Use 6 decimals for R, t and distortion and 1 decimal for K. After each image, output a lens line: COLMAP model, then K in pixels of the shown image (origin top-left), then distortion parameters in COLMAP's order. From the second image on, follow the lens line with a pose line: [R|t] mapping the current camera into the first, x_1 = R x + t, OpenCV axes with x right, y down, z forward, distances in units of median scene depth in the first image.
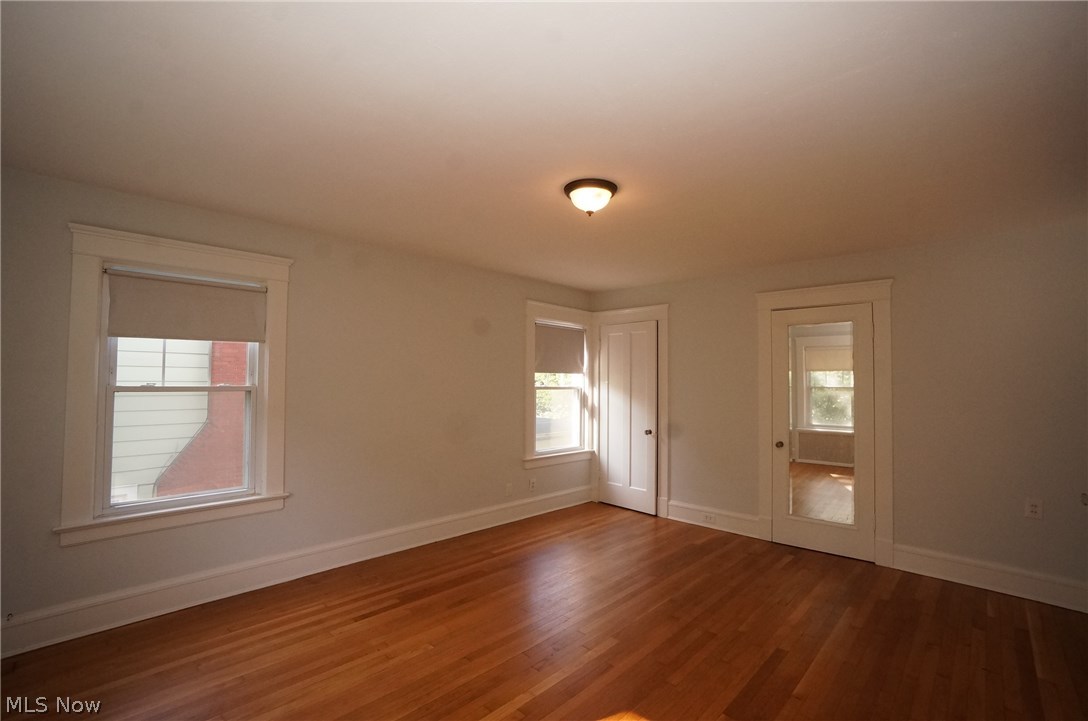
lens RADIAL K [[480.3, 0, 537.5], [0, 480.3, 363.1], [0, 0, 1]] dist [-0.062134, 0.023618]
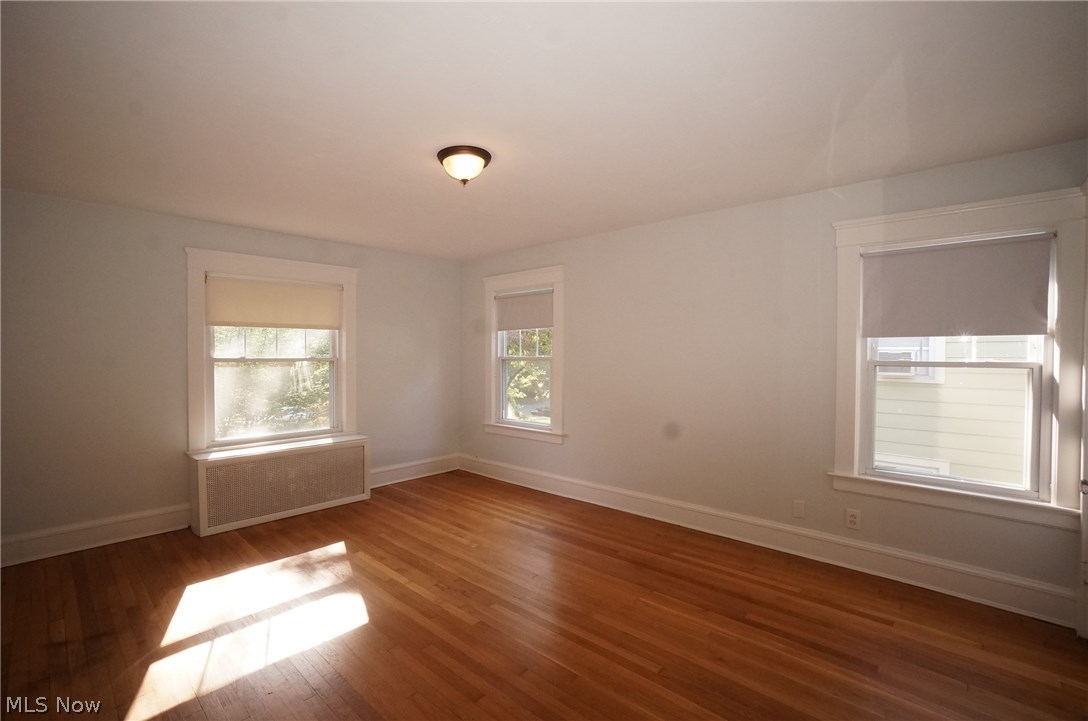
lens RADIAL K [[480.3, 0, 537.5], [0, 480.3, 363.1], [0, 0, 1]] dist [-0.062134, 0.023618]
pose [[0.034143, 0.013073, -0.999331, 0.745716], [0.038250, 0.999165, 0.014378, 0.035930], [0.998685, -0.038715, 0.033614, 0.744221]]
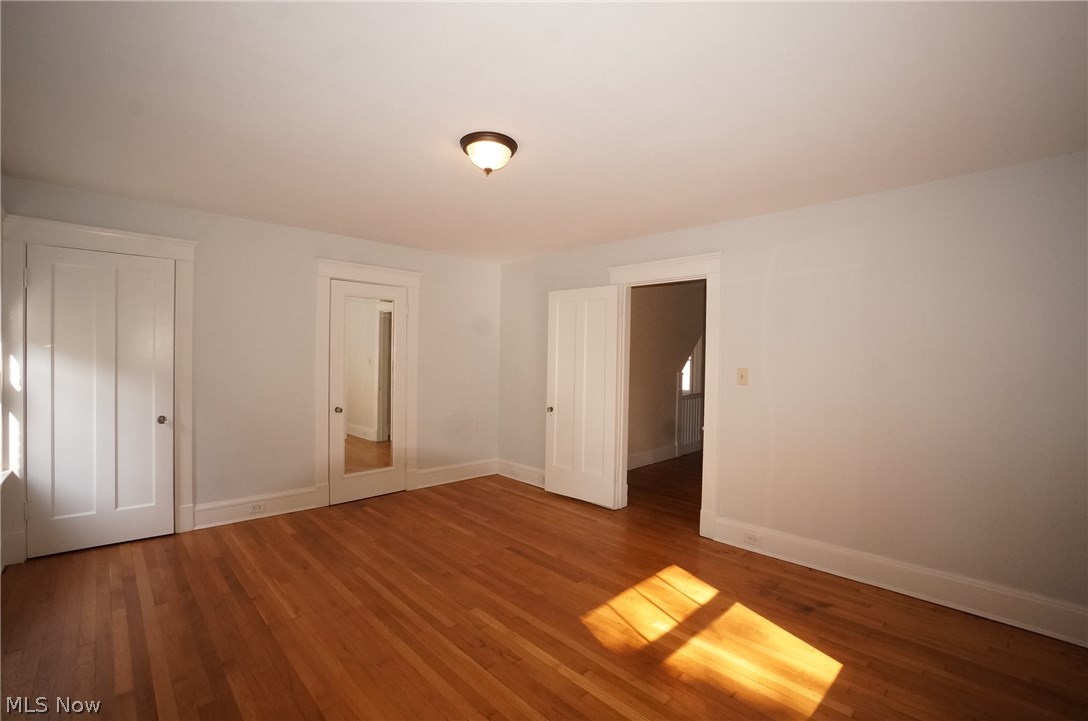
lens RADIAL K [[480.3, 0, 537.5], [0, 480.3, 363.1], [0, 0, 1]] dist [-0.062134, 0.023618]
pose [[0.034292, -0.024307, 0.999116, -0.553463], [-0.055735, 0.998102, 0.026195, 0.018802], [-0.997857, -0.056584, 0.032873, 0.574547]]
